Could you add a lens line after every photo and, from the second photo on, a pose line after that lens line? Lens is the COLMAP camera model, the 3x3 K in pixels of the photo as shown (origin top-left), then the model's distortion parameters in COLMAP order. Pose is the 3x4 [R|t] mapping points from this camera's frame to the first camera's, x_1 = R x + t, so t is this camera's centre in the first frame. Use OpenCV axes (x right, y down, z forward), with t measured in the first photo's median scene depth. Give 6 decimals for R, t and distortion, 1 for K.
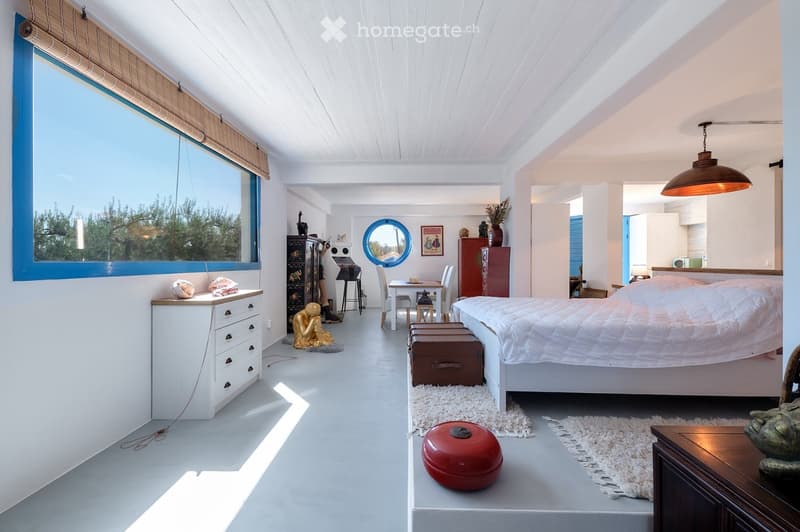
lens RADIAL K [[327.3, 0, 399.5], [0, 327.3, 263.6], [0, 0, 1]] dist [-0.000856, -0.000268]
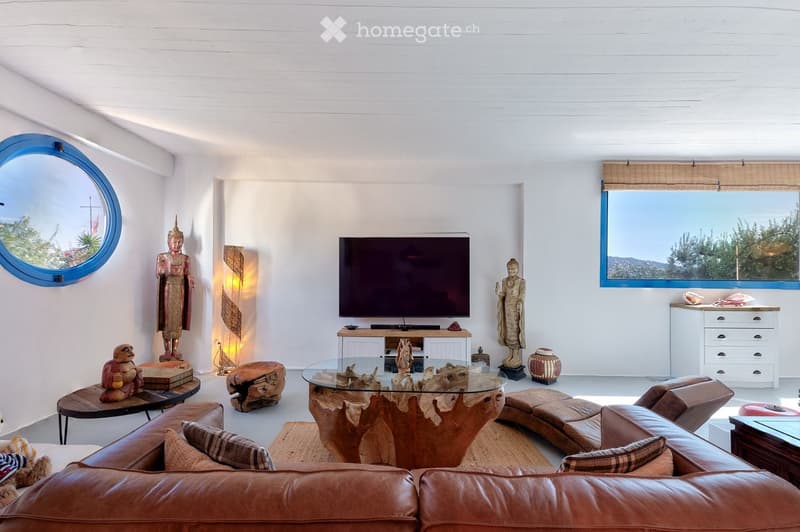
lens RADIAL K [[382.7, 0, 400.8], [0, 382.7, 266.9], [0, 0, 1]] dist [0.045806, 0.000159]
pose [[0.018326, -0.017970, -0.999671, 1.097371], [-0.012293, 0.999759, -0.018197, -0.018530], [0.999756, 0.012623, 0.018101, -0.361823]]
